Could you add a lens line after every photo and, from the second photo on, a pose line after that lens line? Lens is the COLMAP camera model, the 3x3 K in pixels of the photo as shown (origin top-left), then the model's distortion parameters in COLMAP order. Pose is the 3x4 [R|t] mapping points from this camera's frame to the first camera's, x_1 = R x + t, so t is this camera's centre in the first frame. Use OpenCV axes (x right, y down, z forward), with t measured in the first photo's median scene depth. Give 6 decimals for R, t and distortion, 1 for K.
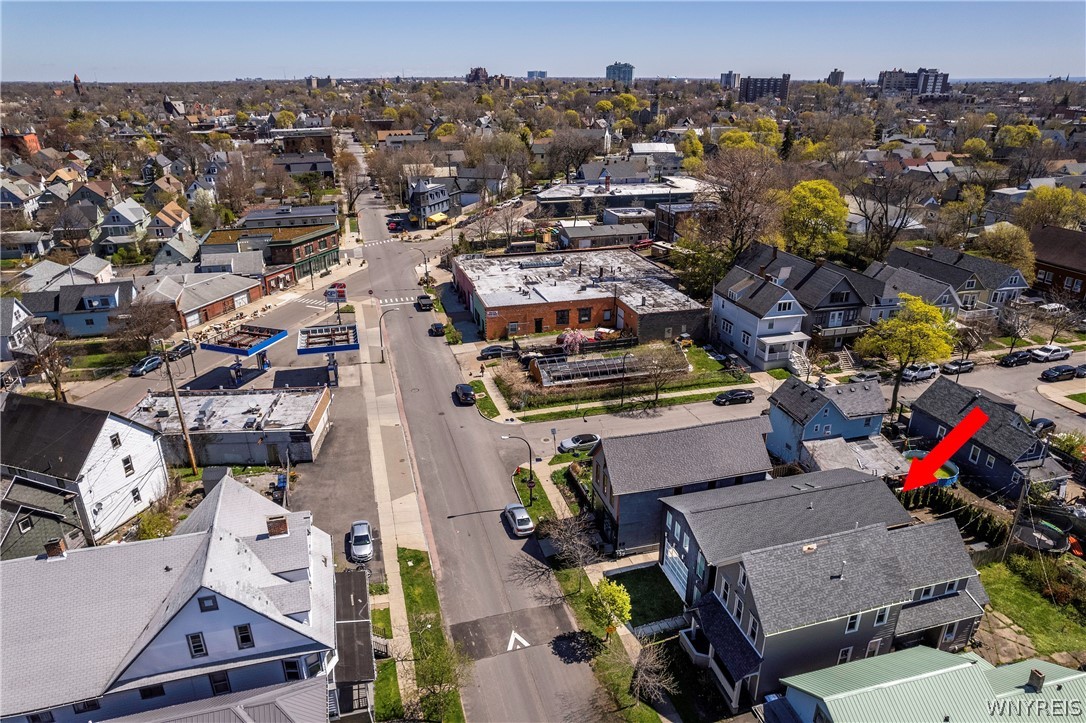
lens RADIAL K [[715.8, 0, 543.0], [0, 715.8, 361.5], [0, 0, 1]] dist [-0.042711, 0.000927]
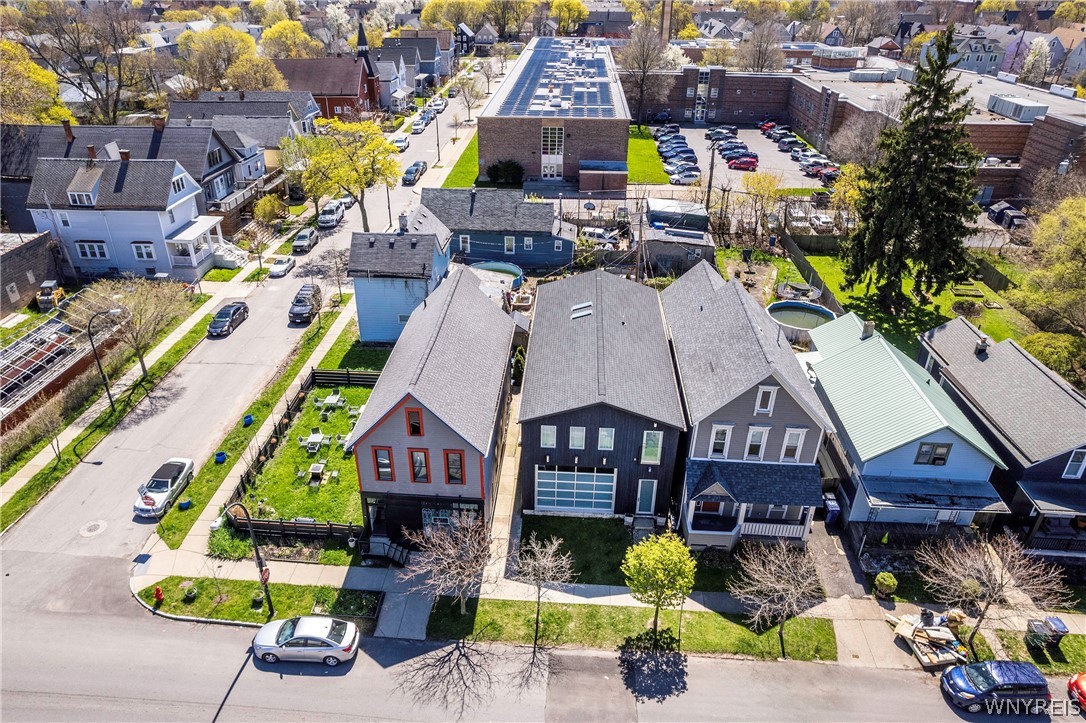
lens RADIAL K [[715.8, 0, 543.0], [0, 715.8, 361.5], [0, 0, 1]] dist [-0.042711, 0.000927]
pose [[0.326534, -0.457724, 0.826961, -0.197597], [0.350270, 0.871225, 0.343916, -0.039096], [-0.877887, 0.177360, 0.444811, 0.405947]]
